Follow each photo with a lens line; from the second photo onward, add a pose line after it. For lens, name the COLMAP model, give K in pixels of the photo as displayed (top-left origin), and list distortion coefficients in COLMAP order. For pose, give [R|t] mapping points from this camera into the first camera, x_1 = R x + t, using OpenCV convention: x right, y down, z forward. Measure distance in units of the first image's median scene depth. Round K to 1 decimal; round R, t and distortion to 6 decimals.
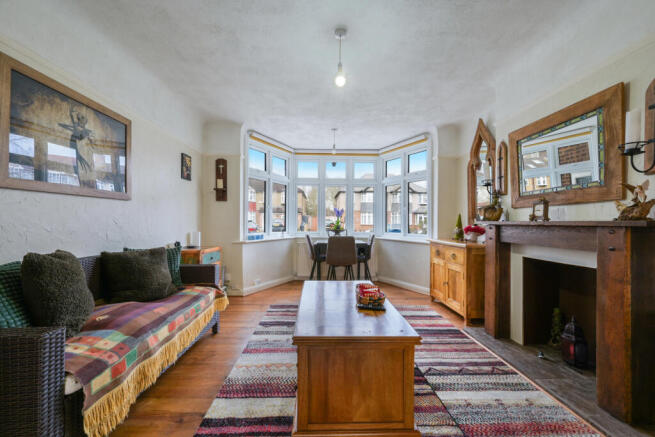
lens RADIAL K [[265.8, 0, 331.6], [0, 265.8, 221.7], [0, 0, 1]] dist [0.003371, 0.000850]
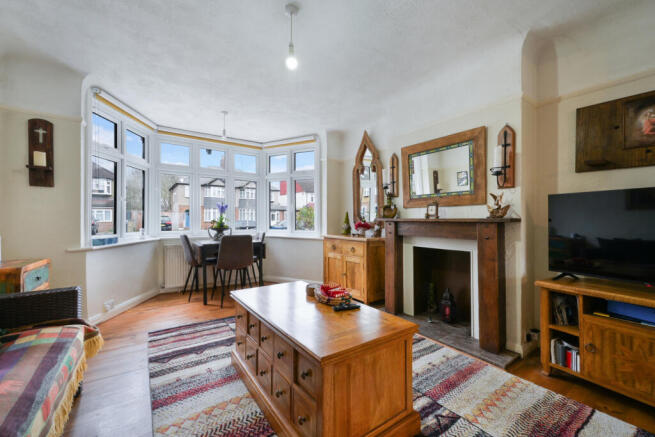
lens RADIAL K [[265.8, 0, 328.2], [0, 265.8, 216.8], [0, 0, 1]] dist [0.003371, 0.000850]
pose [[0.836750, 0.002376, 0.547580, -0.271349], [0.000281, 0.999989, -0.004769, -0.002915], [-0.547585, 0.004144, 0.836740, 0.135208]]
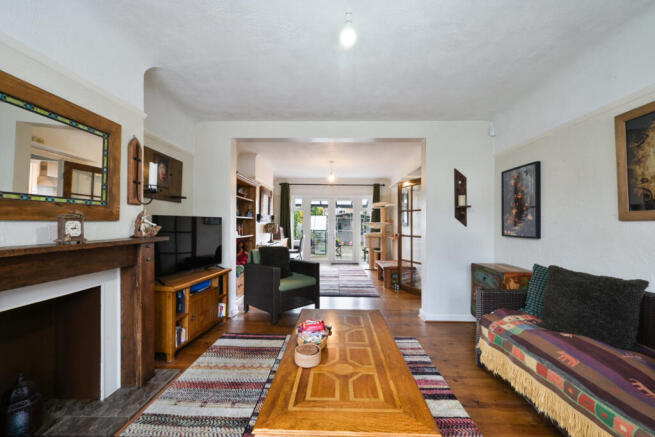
lens RADIAL K [[265.8, 0, 326.8], [0, 265.8, 219.5], [0, 0, 1]] dist [0.003371, 0.000850]
pose [[-0.996092, -0.012969, 0.087368, 0.019622], [-0.013975, 0.999843, -0.010902, -0.051312], [-0.087213, -0.012081, -0.996116, 1.236856]]
